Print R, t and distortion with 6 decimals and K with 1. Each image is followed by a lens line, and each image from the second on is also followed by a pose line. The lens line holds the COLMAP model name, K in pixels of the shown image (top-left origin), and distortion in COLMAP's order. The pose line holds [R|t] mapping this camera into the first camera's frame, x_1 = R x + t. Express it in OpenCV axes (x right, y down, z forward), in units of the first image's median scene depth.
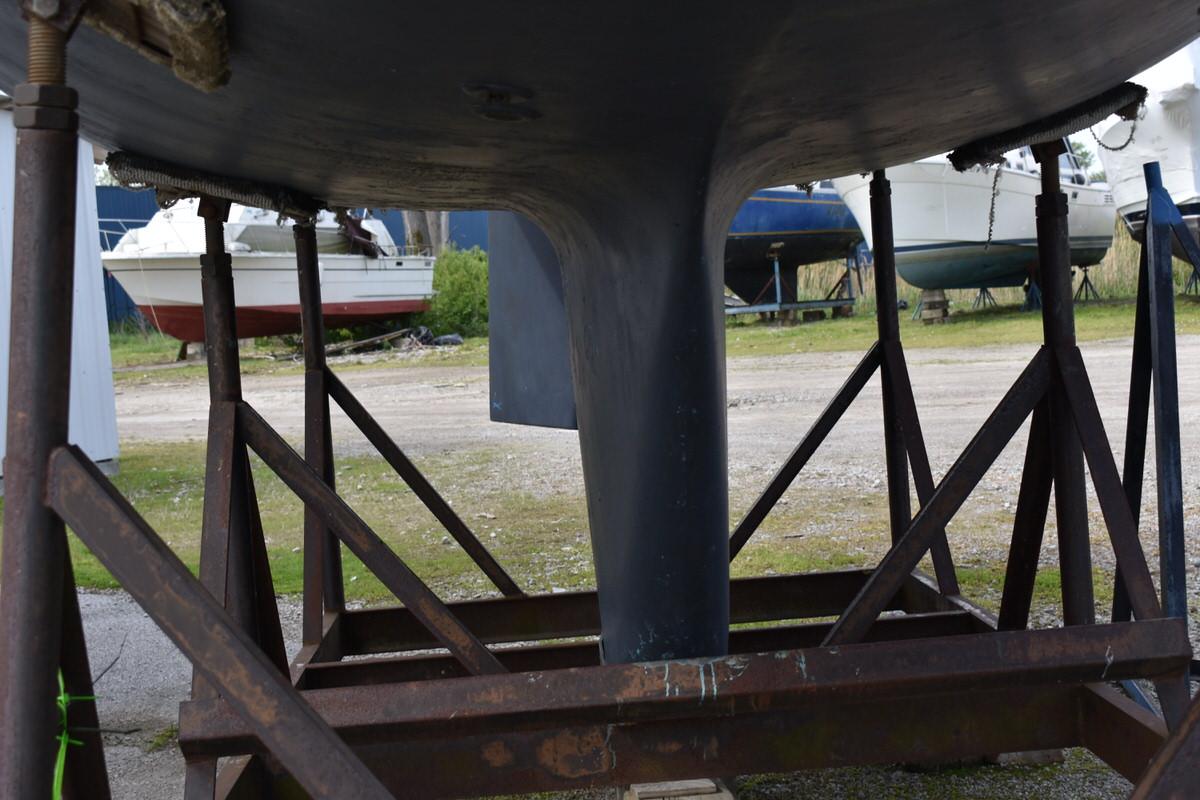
lens RADIAL K [[1458.6, 0, 600.0], [0, 1458.6, 400.0], [0, 0, 1]] dist [-0.052543, 0.008528]
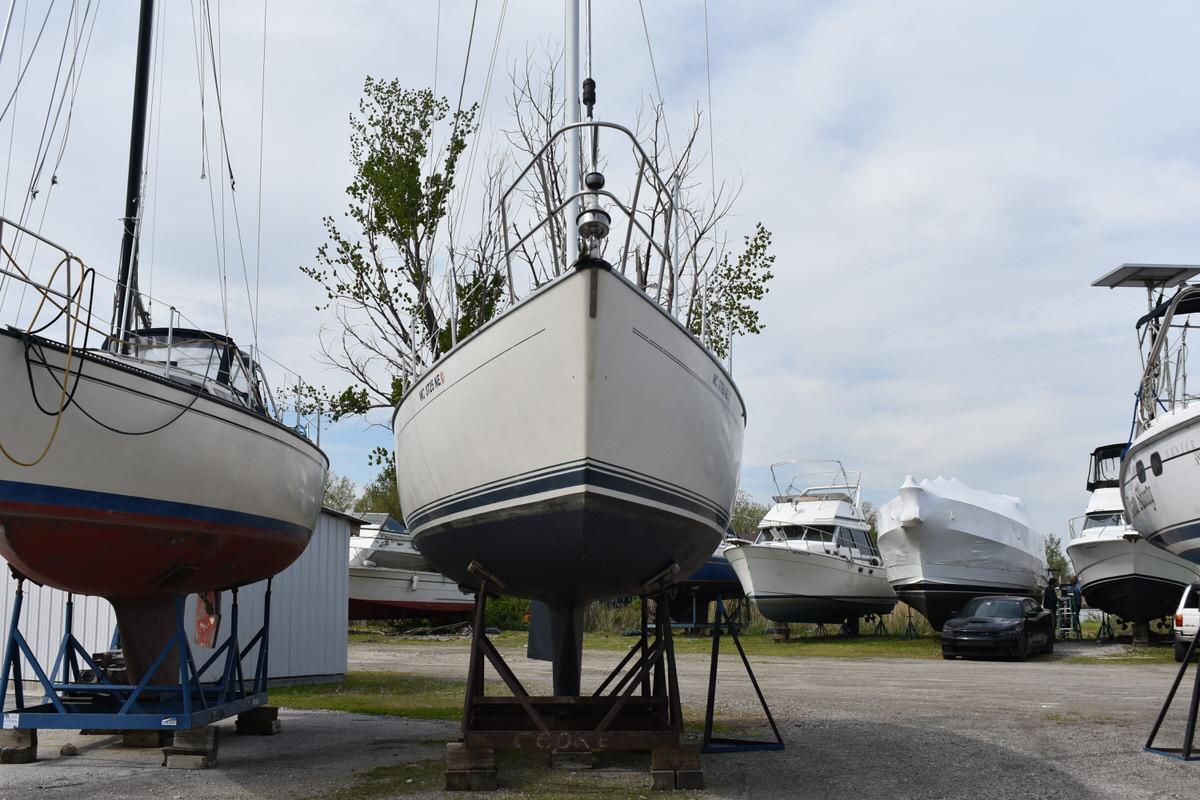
lens RADIAL K [[1458.6, 0, 600.0], [0, 1458.6, 400.0], [0, 0, 1]] dist [-0.052543, 0.008528]
pose [[0.997117, 0.072190, -0.023374, 0.037238], [-0.075458, 0.975793, -0.205264, 0.033135], [0.007990, 0.206436, 0.978427, -0.663543]]
